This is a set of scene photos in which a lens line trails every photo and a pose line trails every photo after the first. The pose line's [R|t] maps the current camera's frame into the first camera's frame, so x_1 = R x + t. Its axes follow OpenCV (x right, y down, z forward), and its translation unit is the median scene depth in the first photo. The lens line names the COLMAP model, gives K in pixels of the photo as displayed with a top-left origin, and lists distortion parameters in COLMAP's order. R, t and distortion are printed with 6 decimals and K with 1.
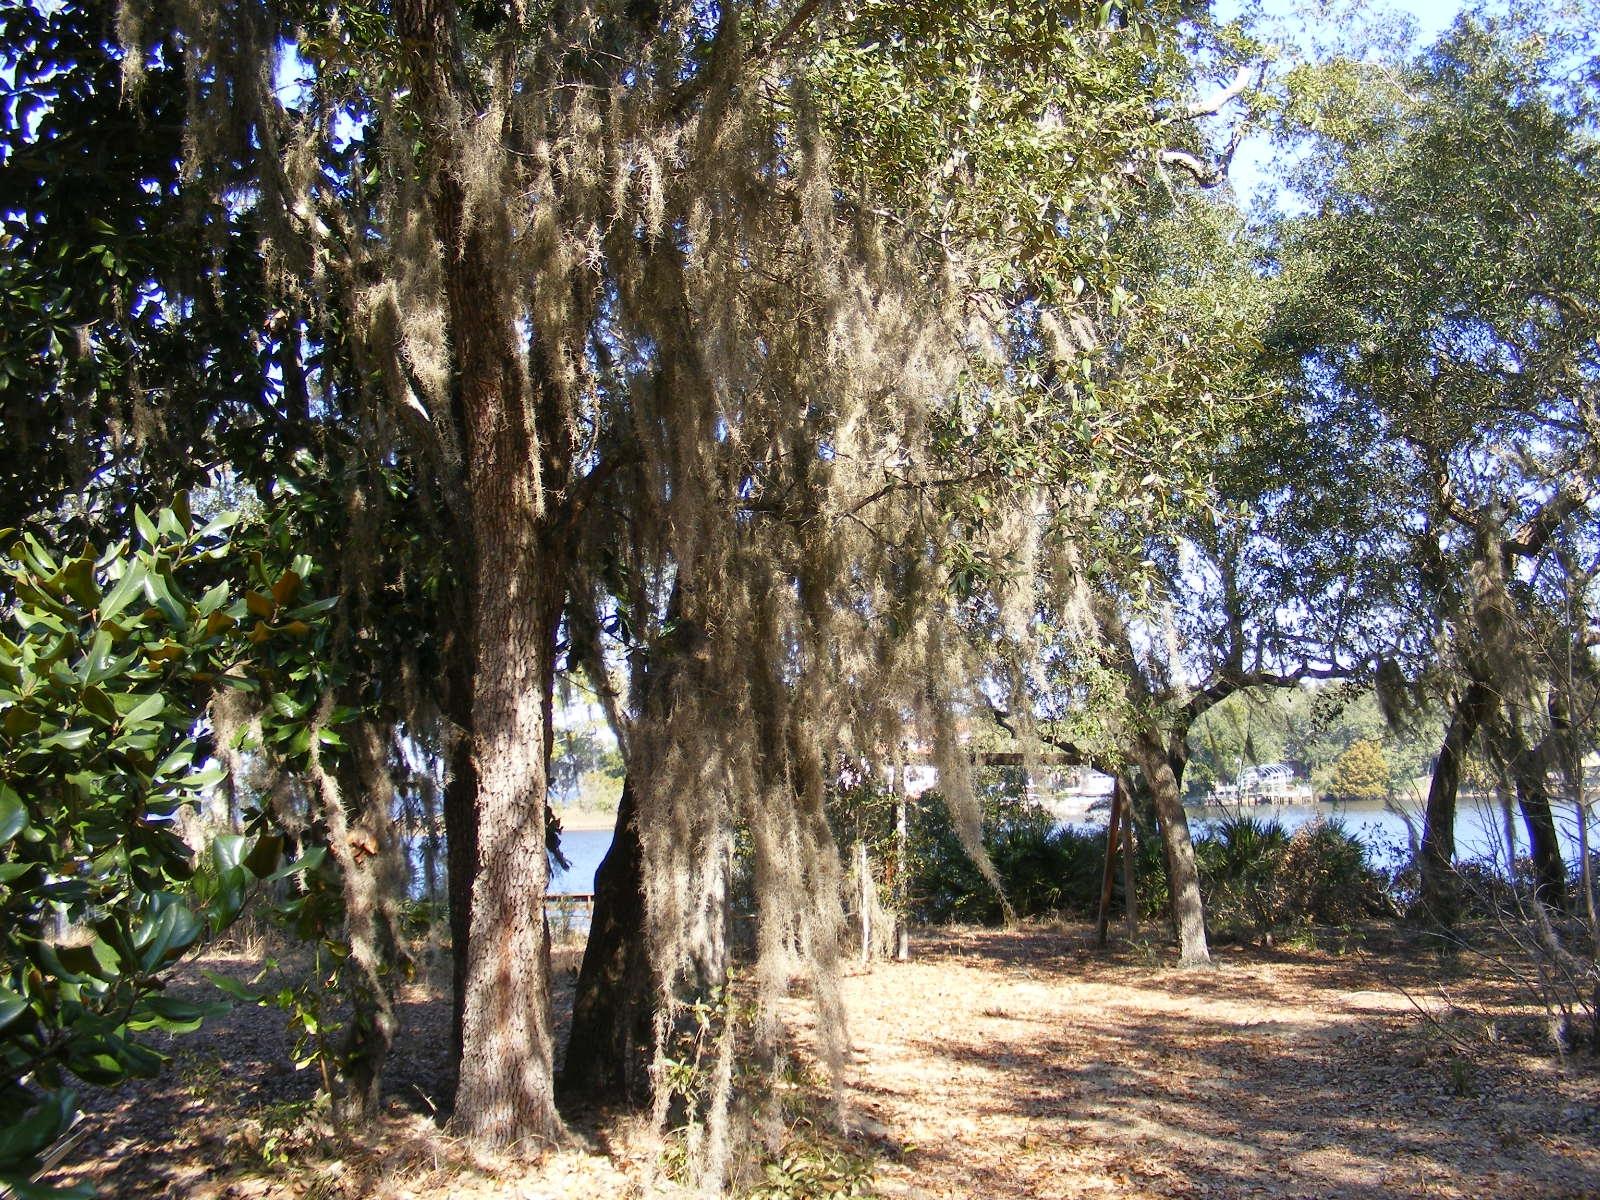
lens RADIAL K [[1825.7, 0, 800.0], [0, 1825.7, 600.0], [0, 0, 1]] dist [-0.244933, 0.222708]
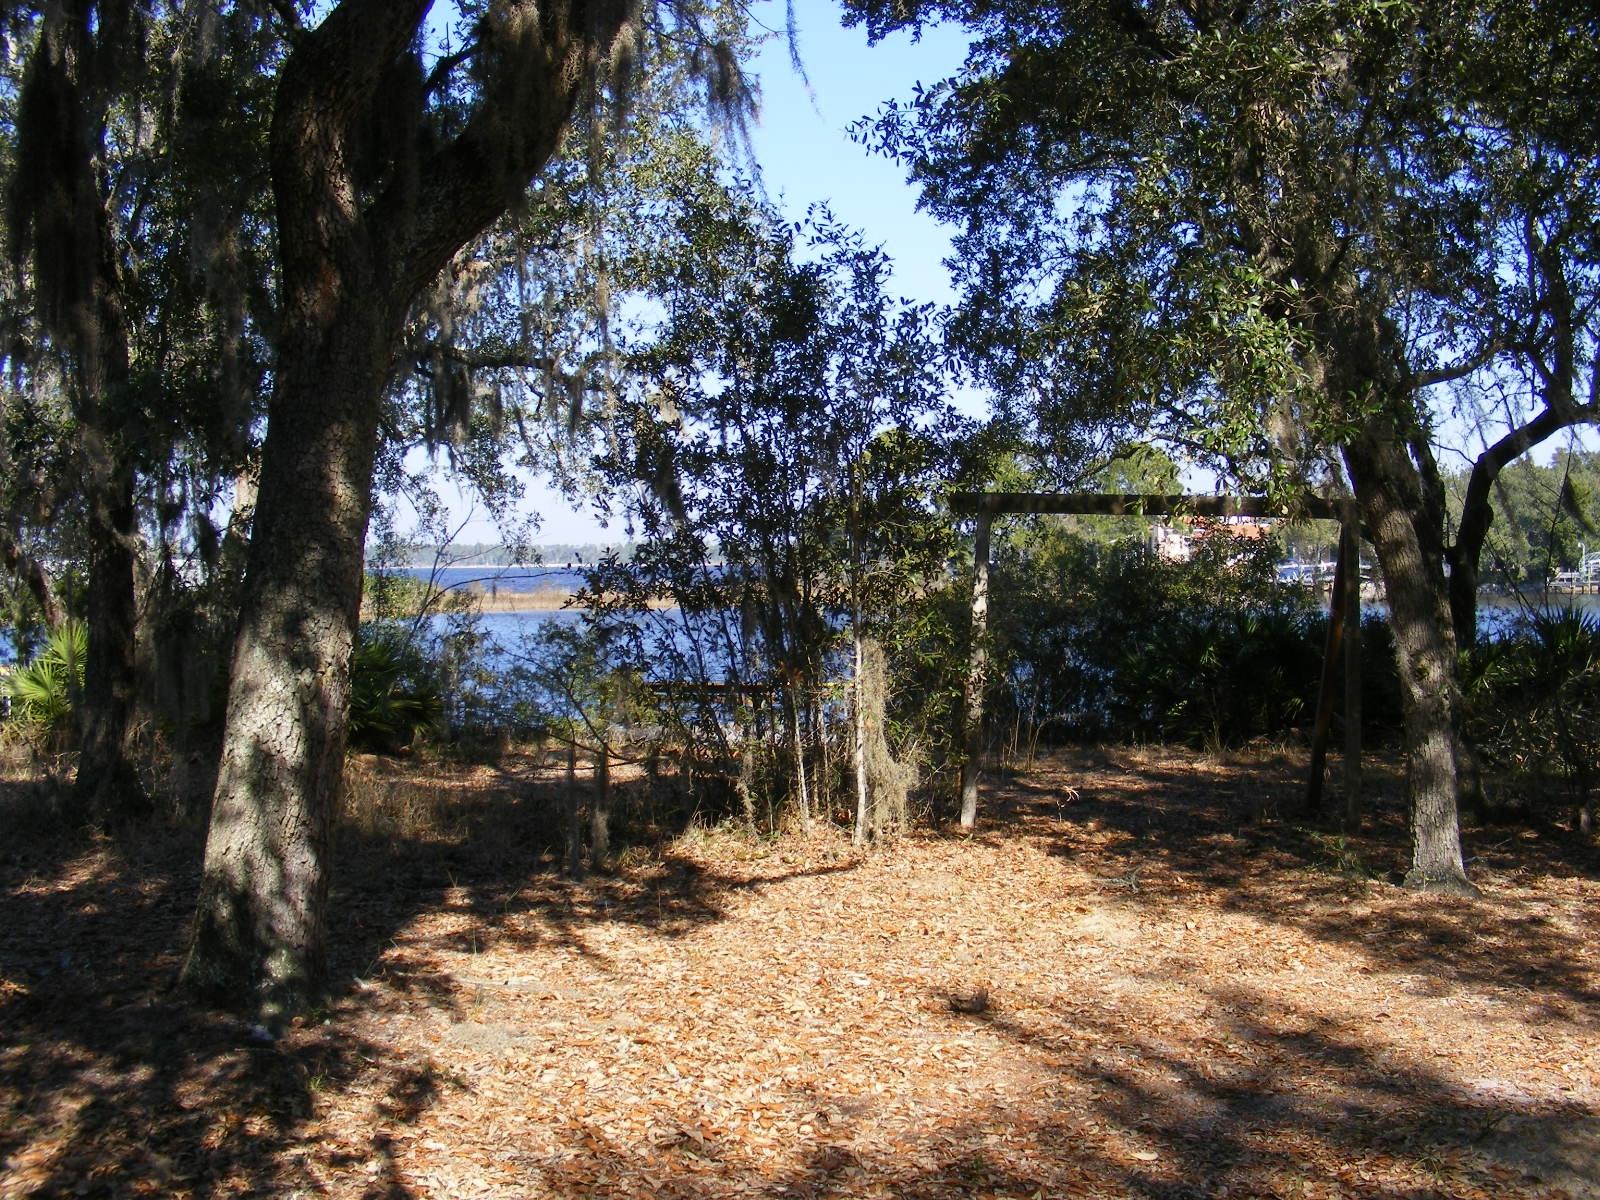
lens RADIAL K [[1825.7, 0, 800.0], [0, 1825.7, 600.0], [0, 0, 1]] dist [-0.244933, 0.222708]
pose [[0.983340, 0.019917, -0.180680, 0.111879], [0.002600, 0.992337, 0.123535, 0.046565], [0.181756, -0.121947, 0.975753, 0.401406]]
